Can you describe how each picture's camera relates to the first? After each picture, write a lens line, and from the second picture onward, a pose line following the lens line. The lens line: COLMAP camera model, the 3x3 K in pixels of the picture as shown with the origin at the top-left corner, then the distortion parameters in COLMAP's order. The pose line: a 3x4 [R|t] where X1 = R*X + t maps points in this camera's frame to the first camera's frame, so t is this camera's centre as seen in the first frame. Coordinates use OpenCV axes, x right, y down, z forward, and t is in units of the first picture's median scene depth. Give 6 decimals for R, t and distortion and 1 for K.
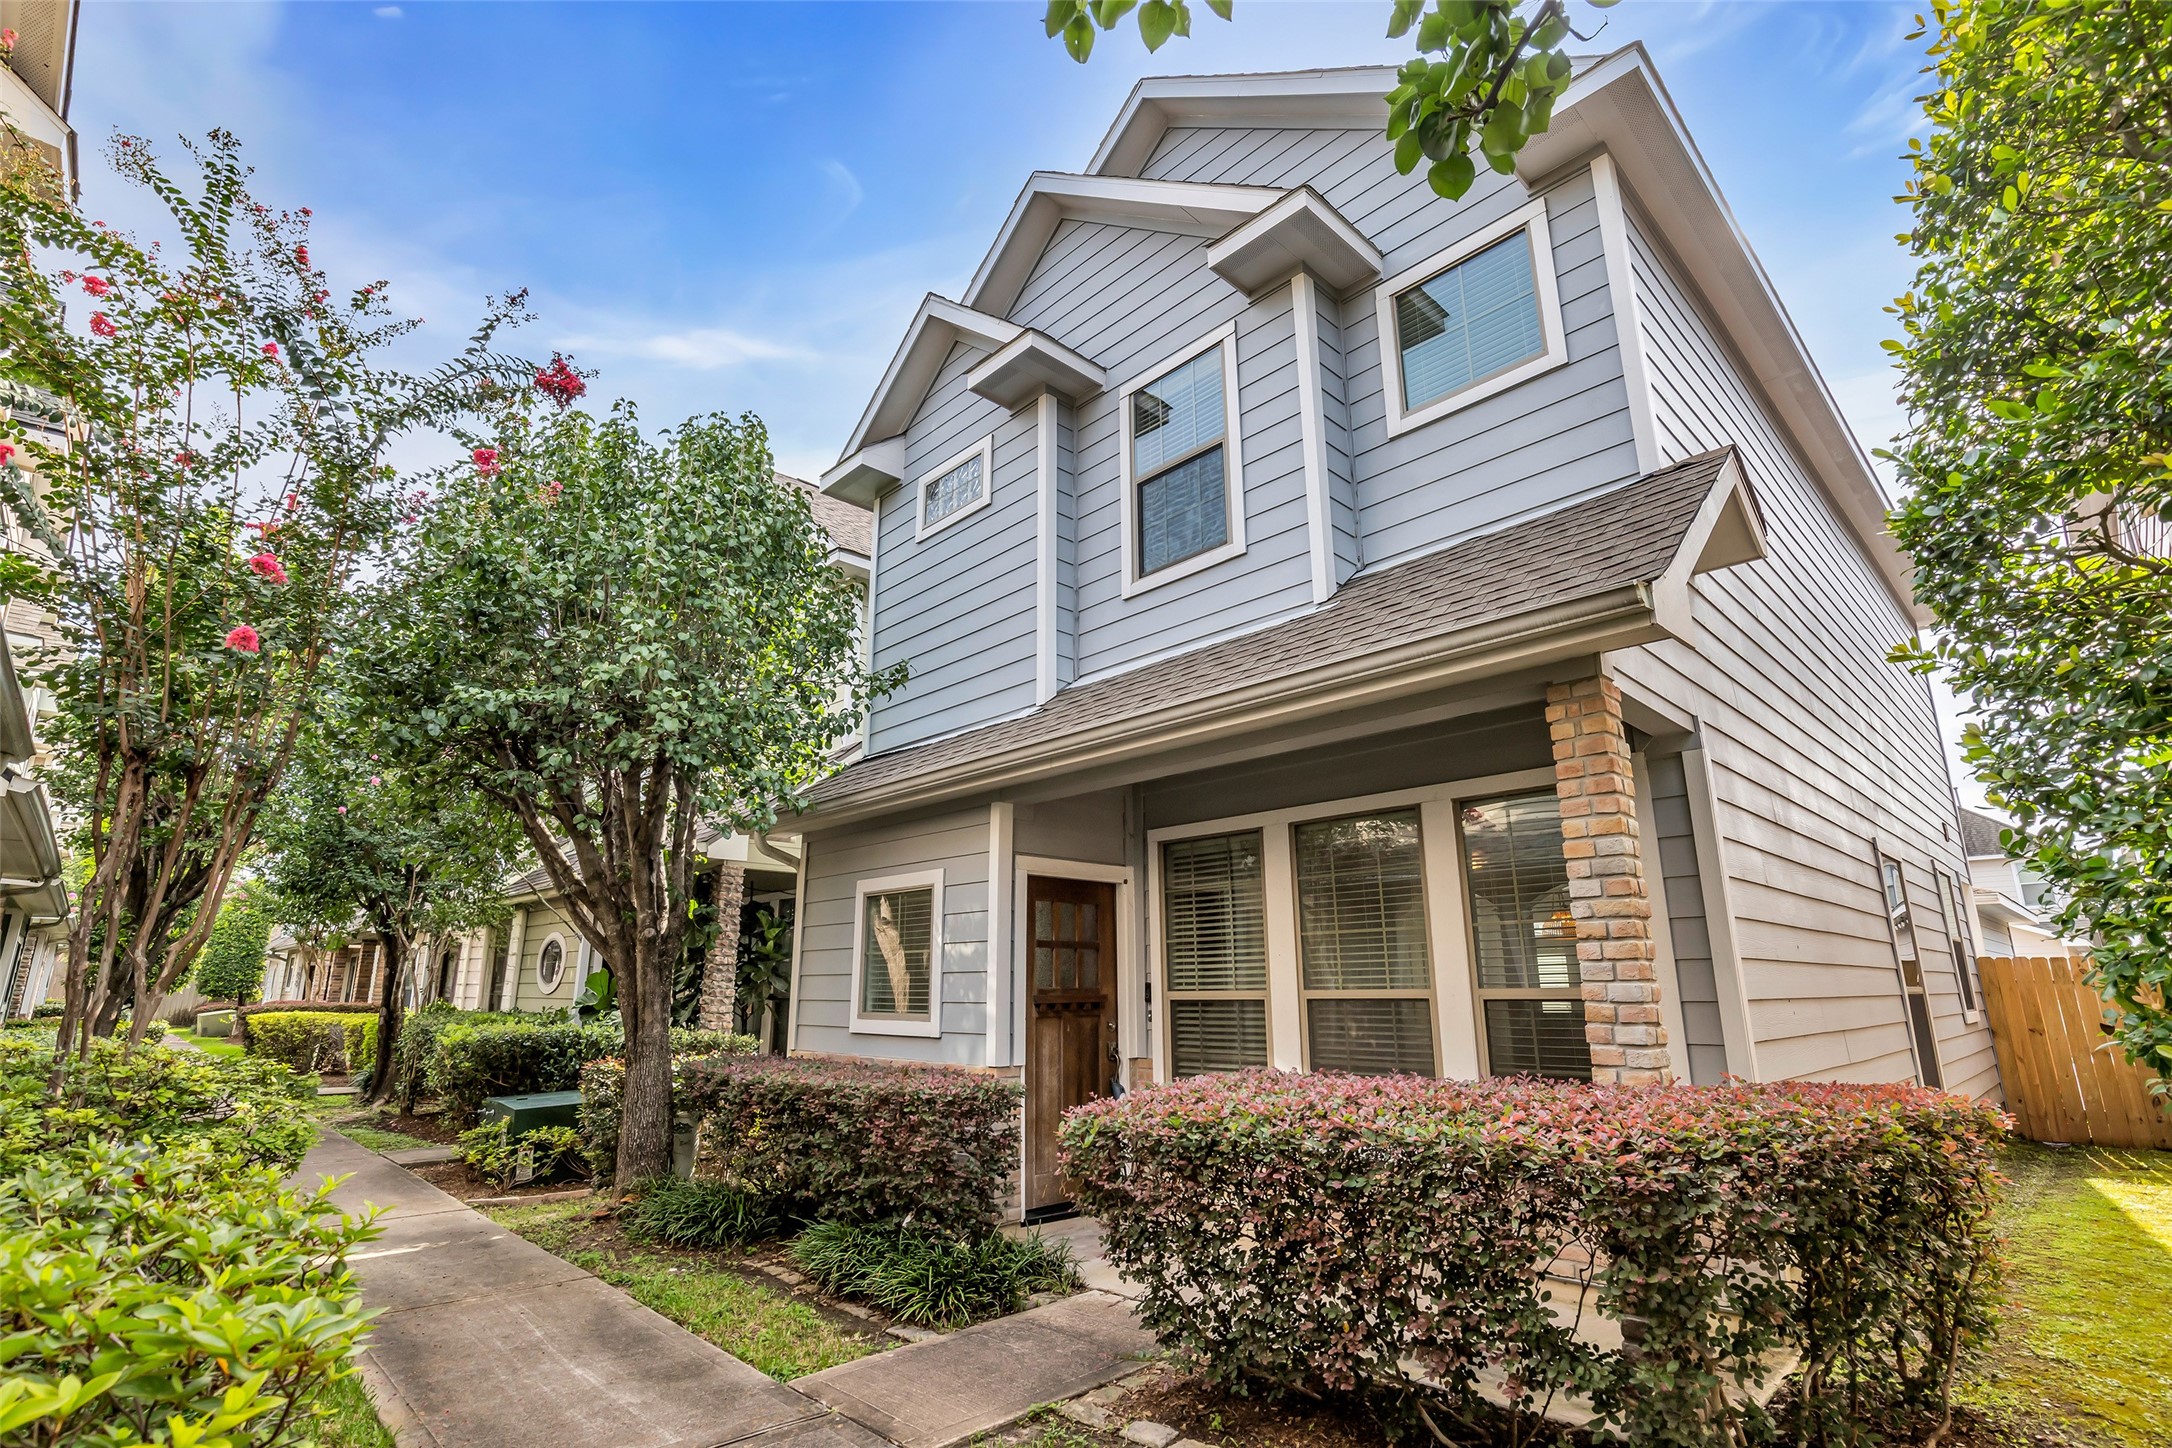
lens RADIAL K [[995.4, 0, 1081.3], [0, 995.4, 740.0], [0, 0, 1]] dist [-0.012197, 0.000008]
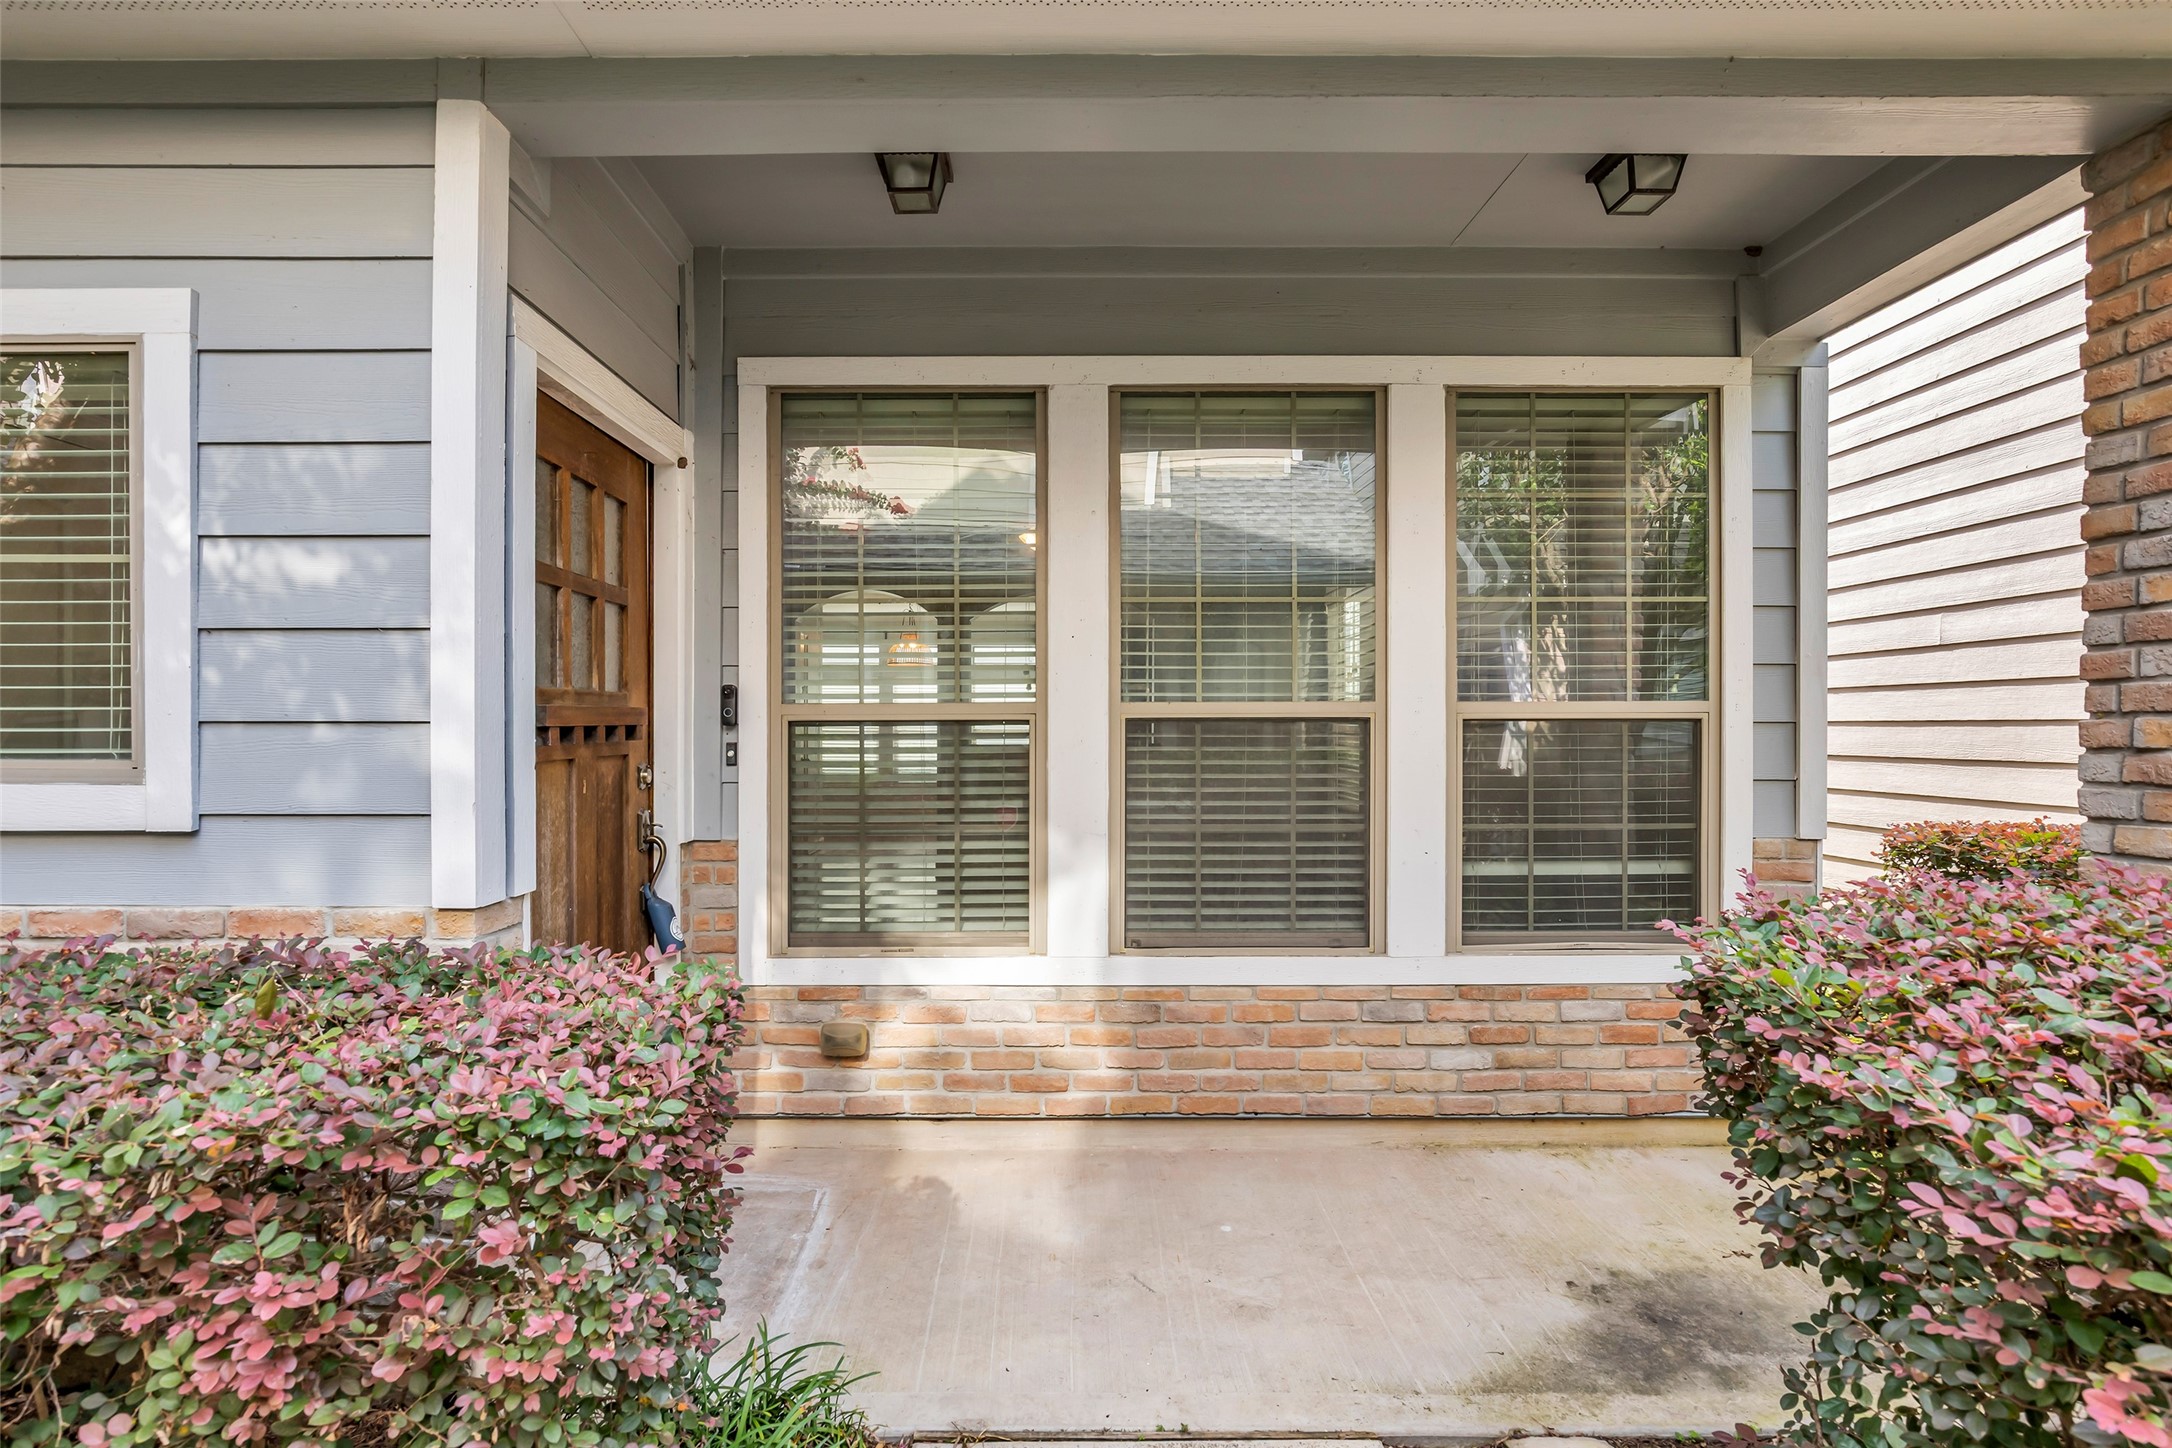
lens RADIAL K [[1030.5, 0, 1086.0], [0, 1030.5, 724.0], [0, 0, 1]] dist [-0.002680, -0.000277]
pose [[0.690391, -0.006542, 0.723407, -0.181931], [-0.176368, 0.968266, 0.177075, 0.157890], [-0.701608, -0.249837, 0.667329, 0.599564]]
